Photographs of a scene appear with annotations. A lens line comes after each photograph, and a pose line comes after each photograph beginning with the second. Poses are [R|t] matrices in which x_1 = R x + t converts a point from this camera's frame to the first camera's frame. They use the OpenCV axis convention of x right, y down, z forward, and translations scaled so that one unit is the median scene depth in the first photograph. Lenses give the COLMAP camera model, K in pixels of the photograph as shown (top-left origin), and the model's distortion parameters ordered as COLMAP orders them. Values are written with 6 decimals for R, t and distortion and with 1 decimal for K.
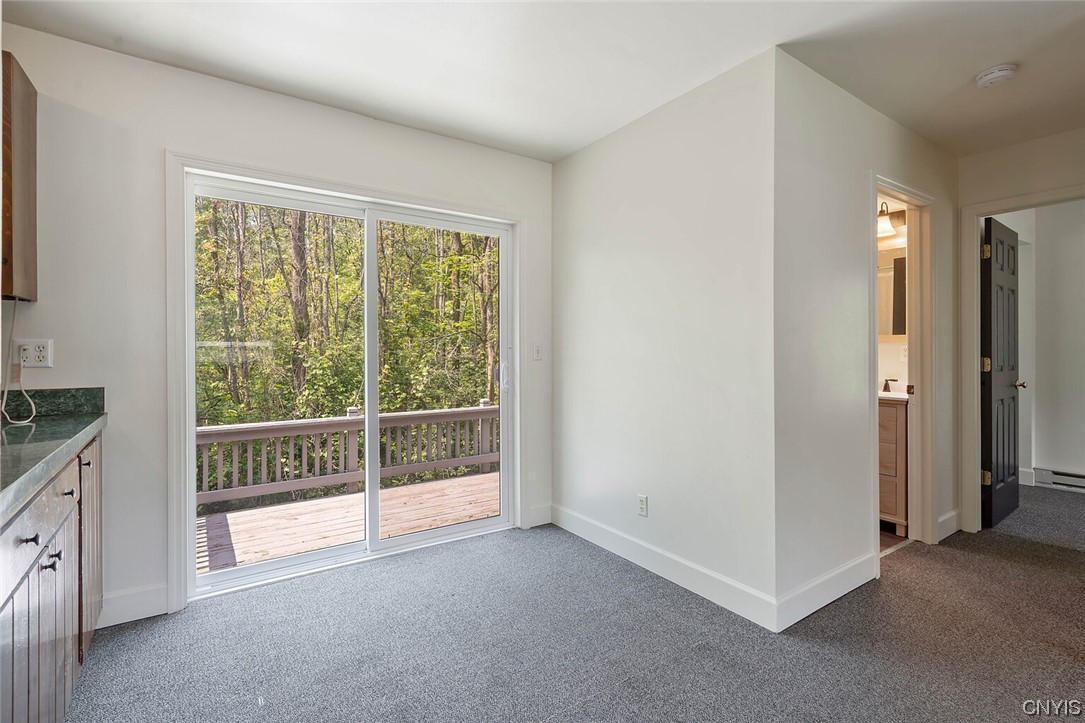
lens RADIAL K [[512.9, 0, 539.3], [0, 512.9, 357.0], [0, 0, 1]] dist [-0.000997, -0.000246]
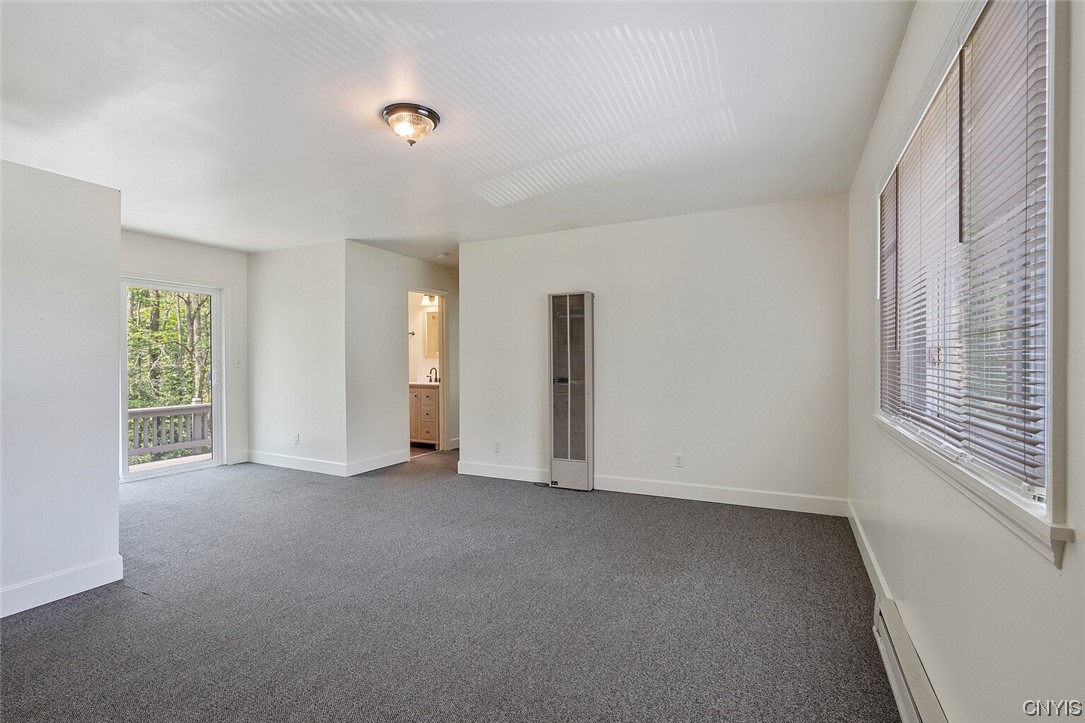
lens RADIAL K [[488.7, 0, 530.3], [0, 488.7, 363.7], [0, 0, 1]] dist [-0.000517, 0.009602]
pose [[0.874190, -0.003662, 0.485571, 0.032997], [0.005844, 0.999978, -0.002979, 0.001395], [-0.485550, 0.005442, 0.874192, -0.525634]]
